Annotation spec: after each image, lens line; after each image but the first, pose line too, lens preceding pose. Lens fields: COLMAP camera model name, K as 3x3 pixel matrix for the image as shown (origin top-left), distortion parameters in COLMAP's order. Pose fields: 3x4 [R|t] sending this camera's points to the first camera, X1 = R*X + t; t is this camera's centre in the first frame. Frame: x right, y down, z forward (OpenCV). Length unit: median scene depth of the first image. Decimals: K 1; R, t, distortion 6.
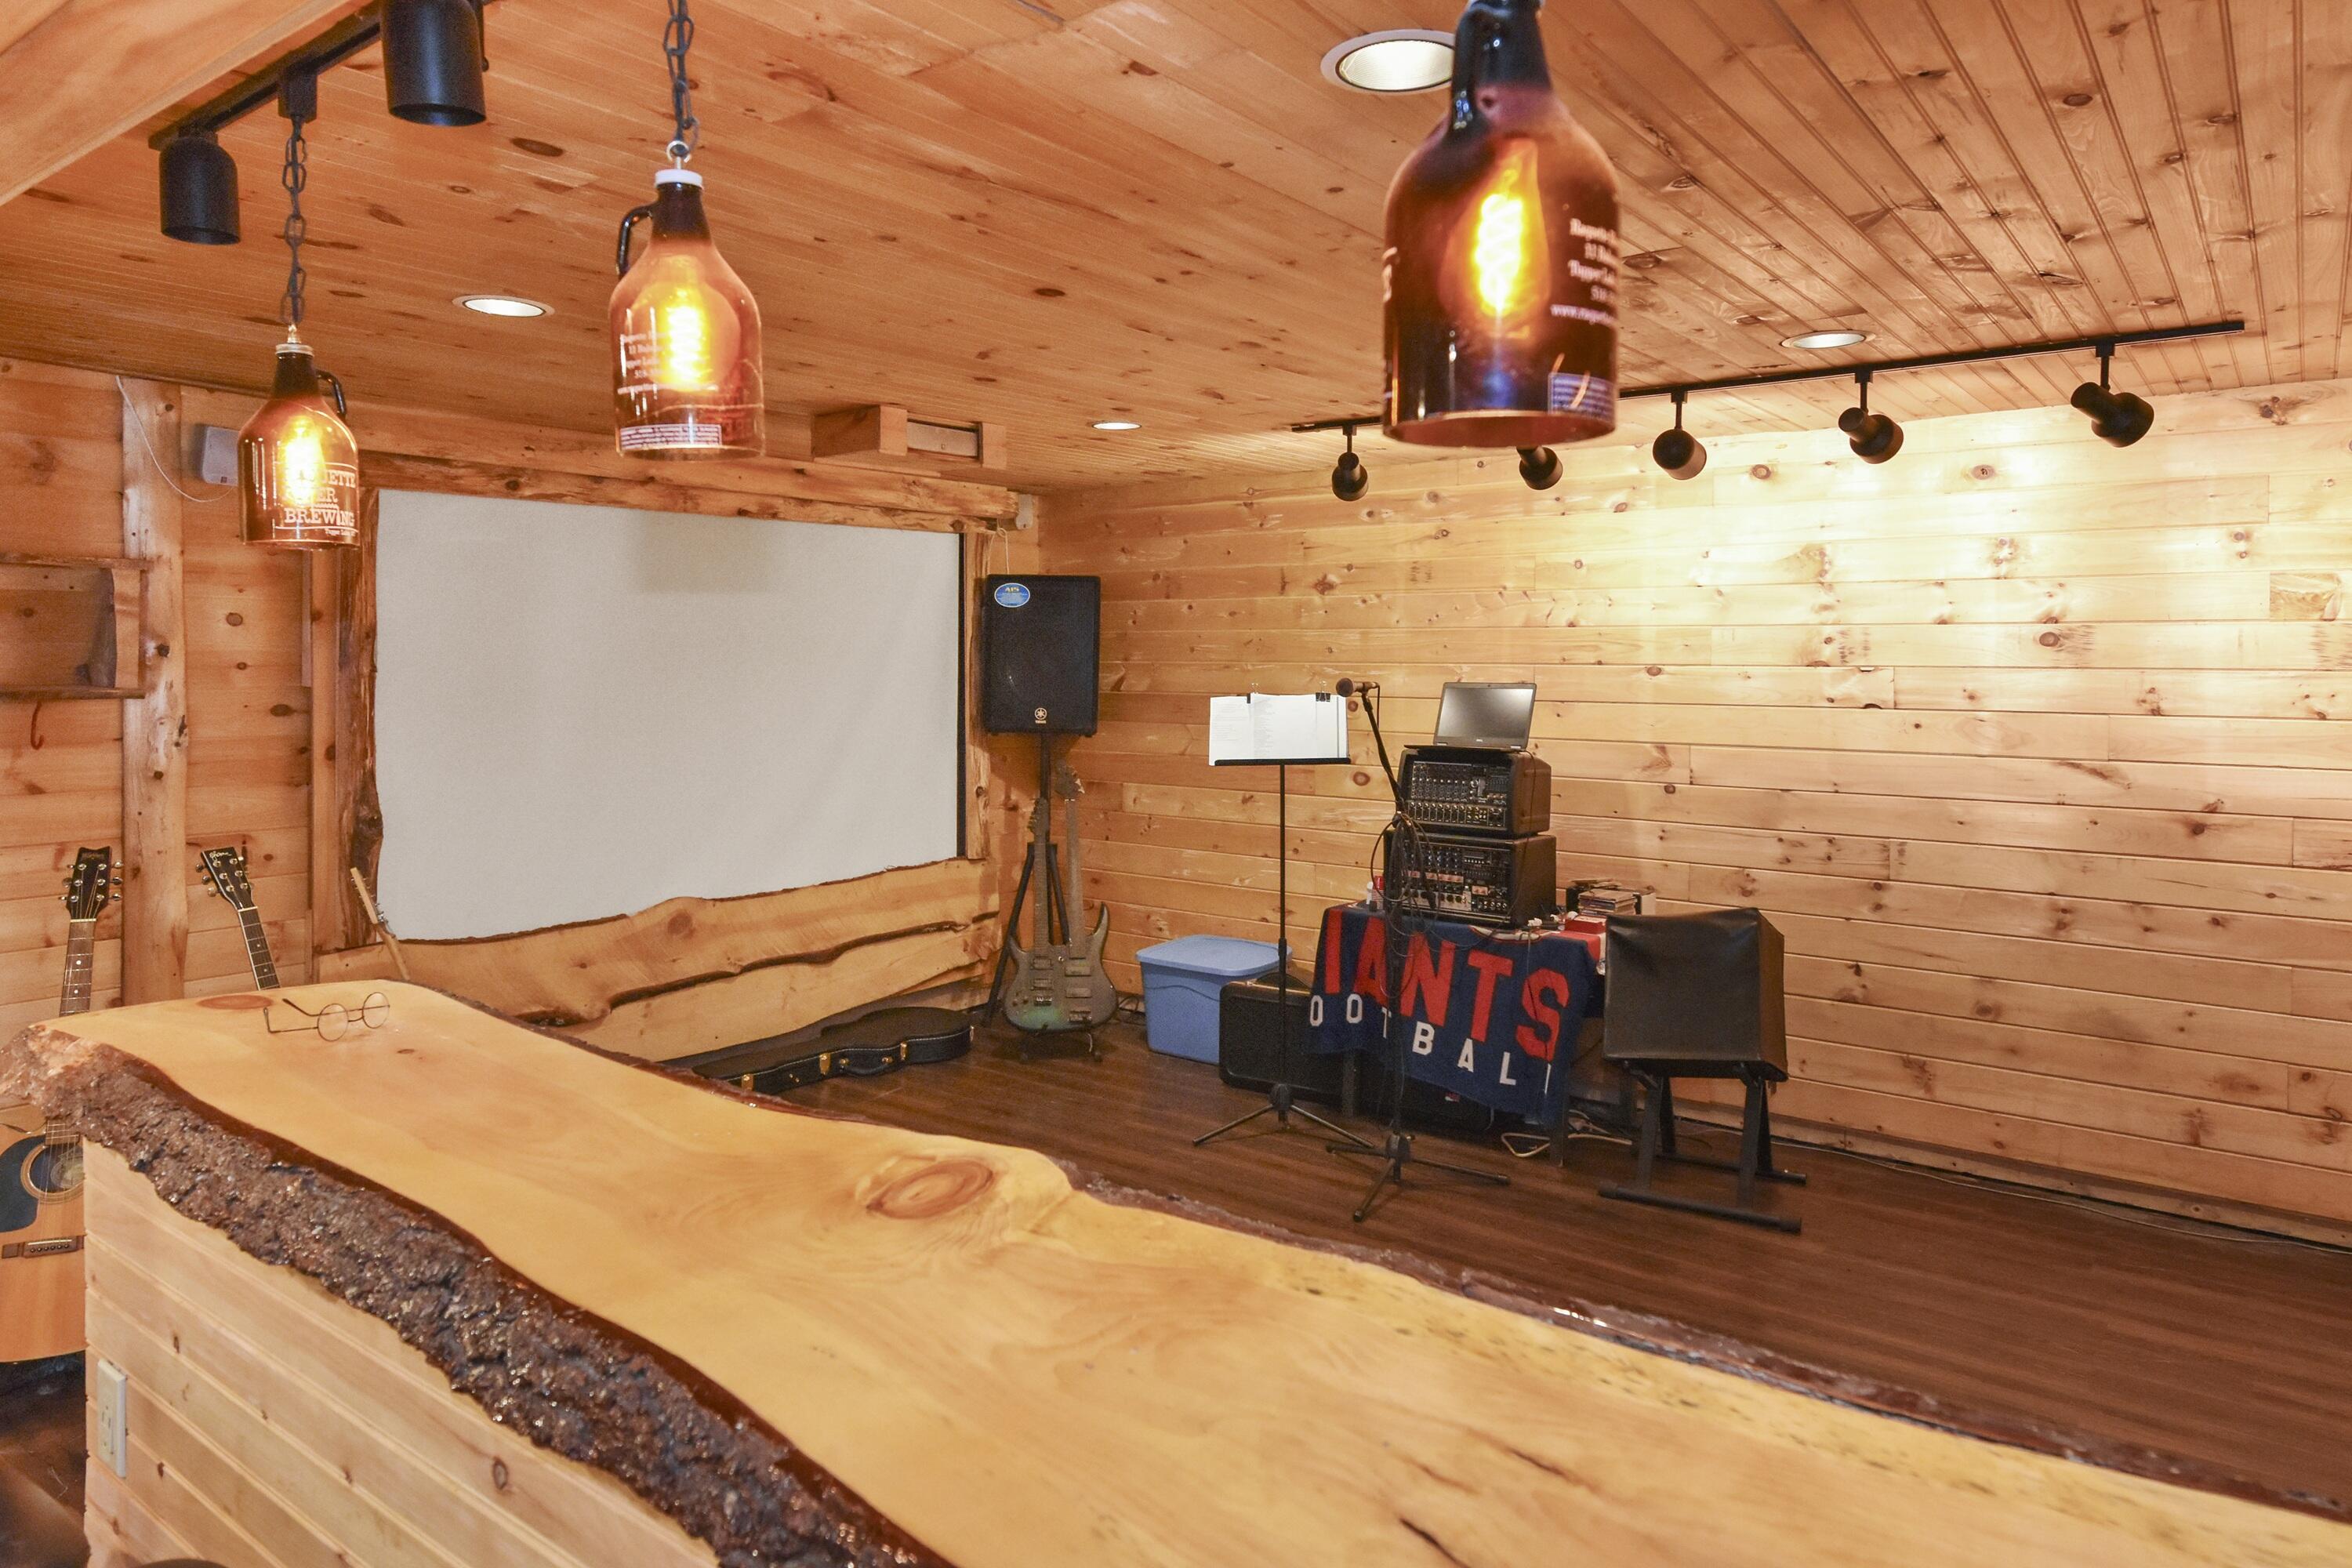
lens RADIAL K [[1437.7, 0, 1157.1], [0, 1437.7, 676.0], [0, 0, 1]] dist [0.011902, -0.004154]
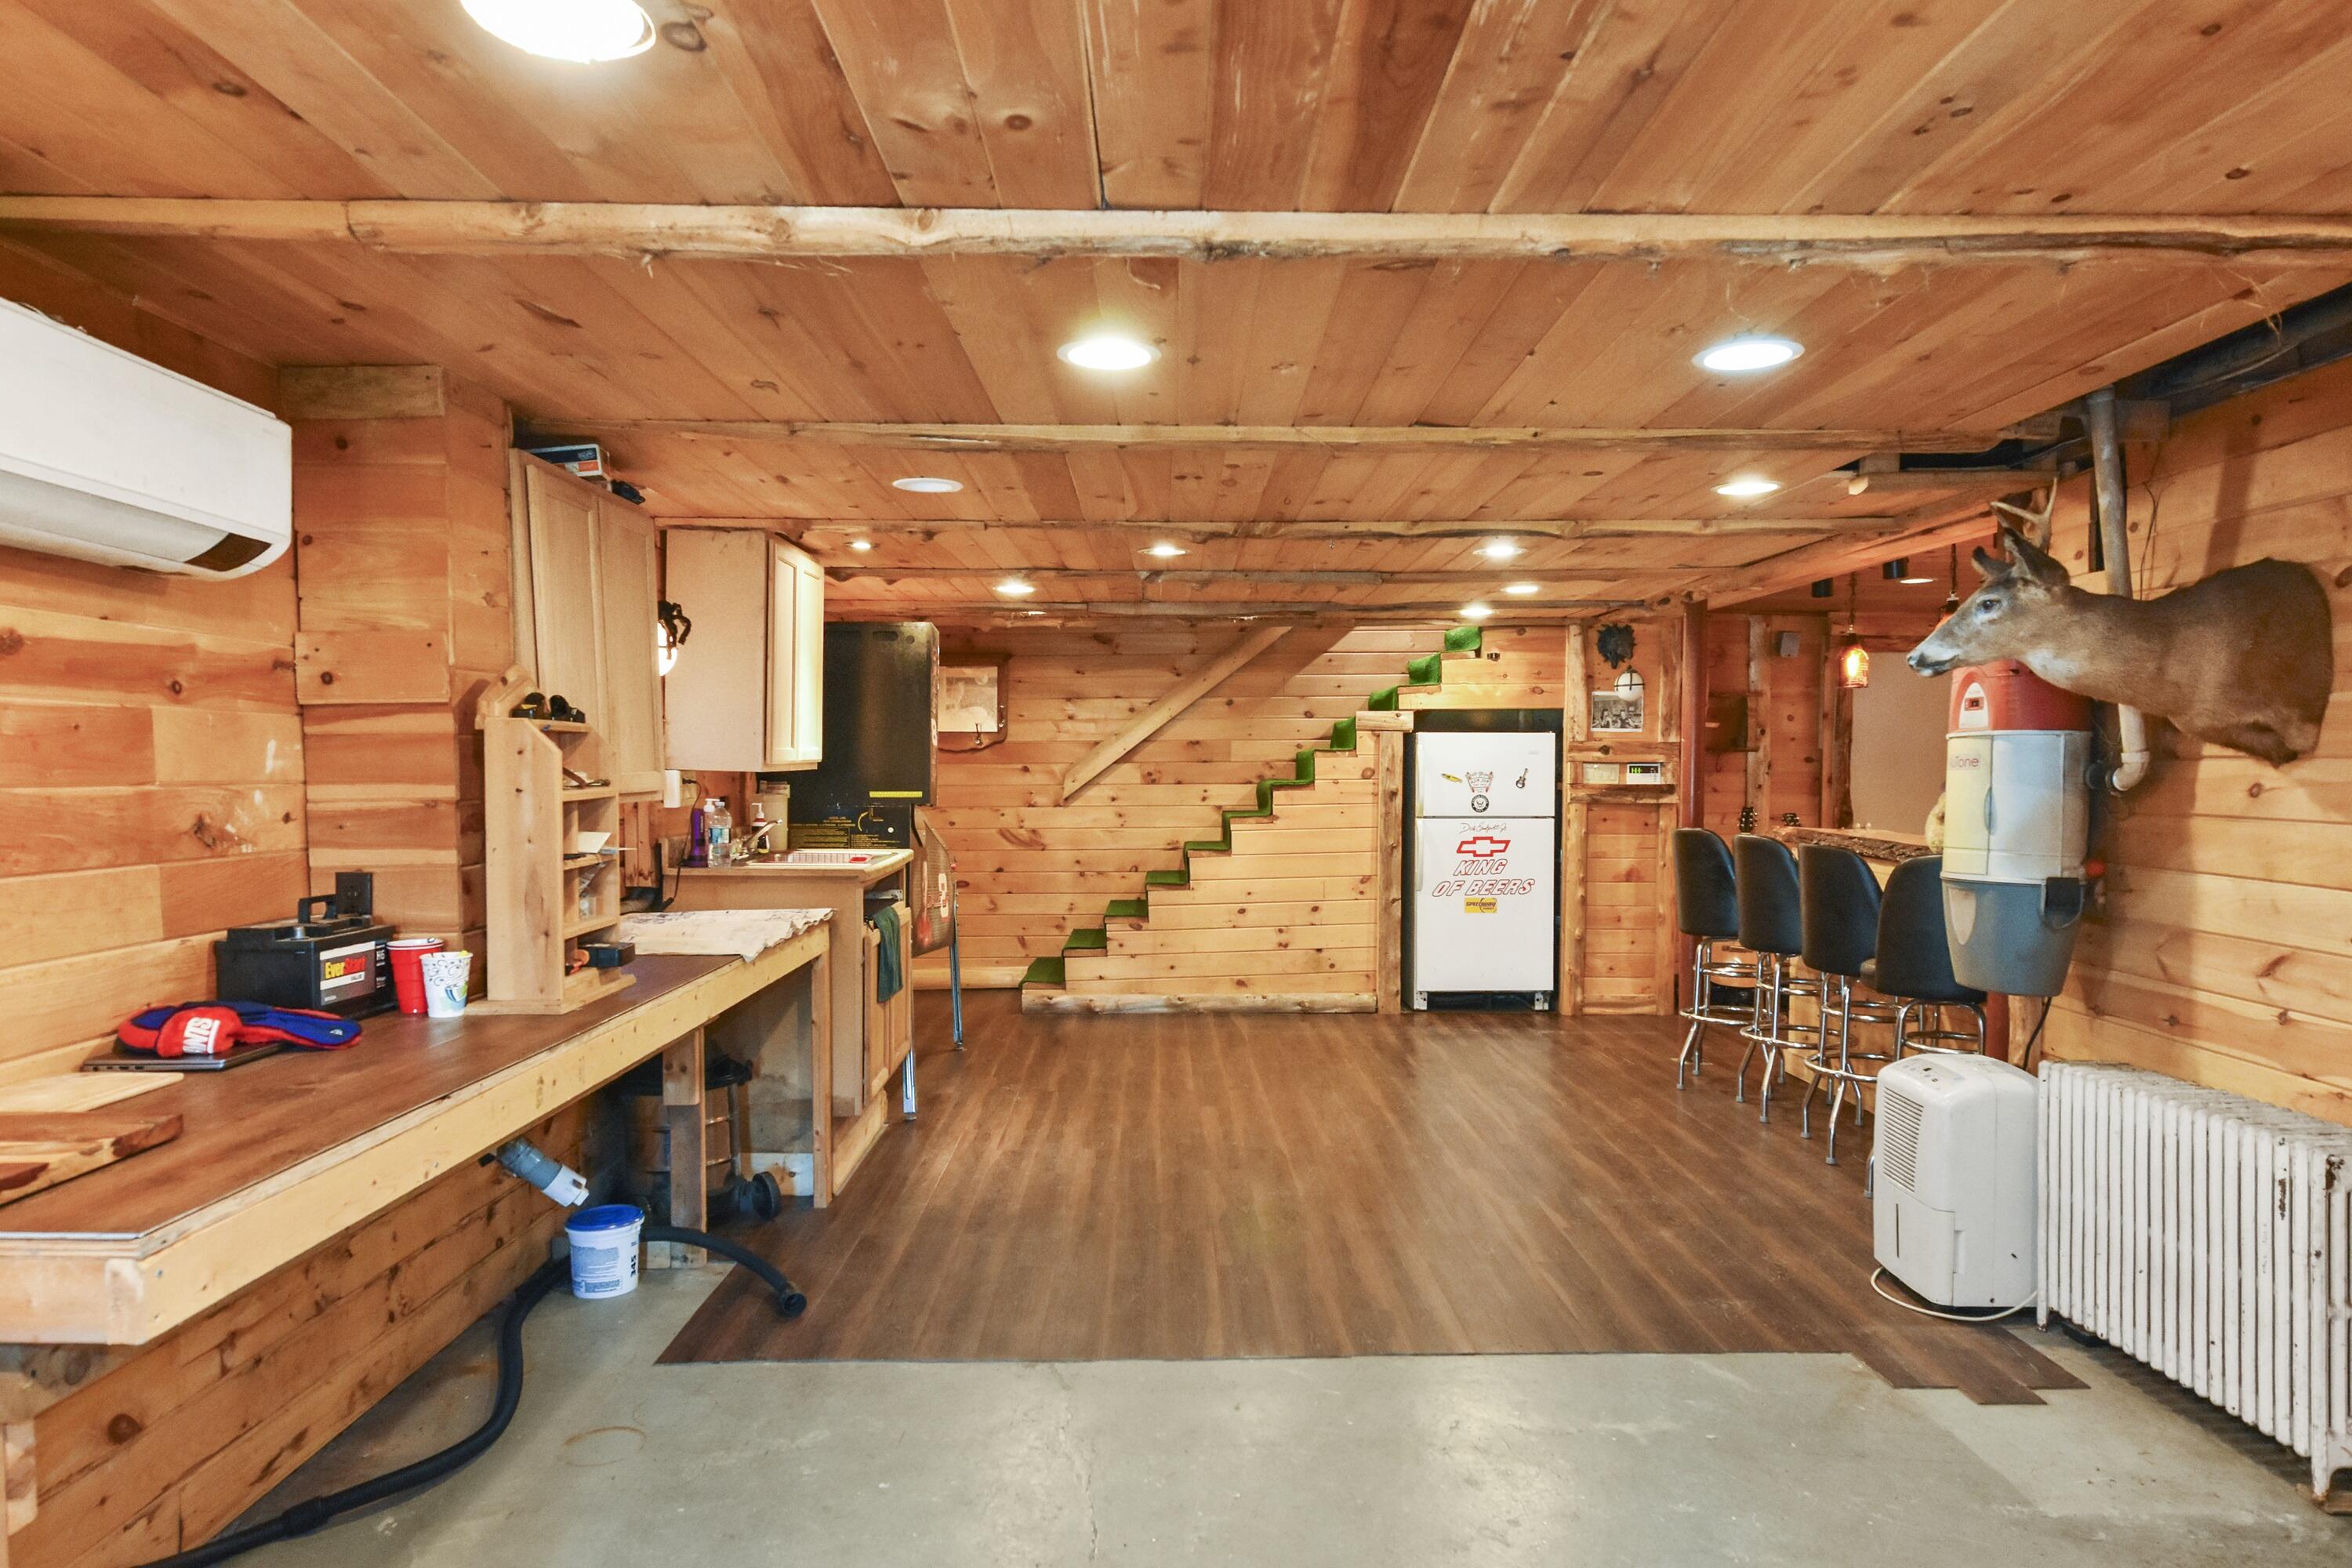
lens RADIAL K [[1437.7, 0, 1179.6], [0, 1437.7, 796.9], [0, 0, 1]] dist [0.011902, -0.004154]
pose [[0.617163, 0.016214, -0.786669, 0.536642], [-0.015446, 0.999845, 0.008490, 0.080068], [0.786684, 0.006911, 0.617317, -1.130913]]
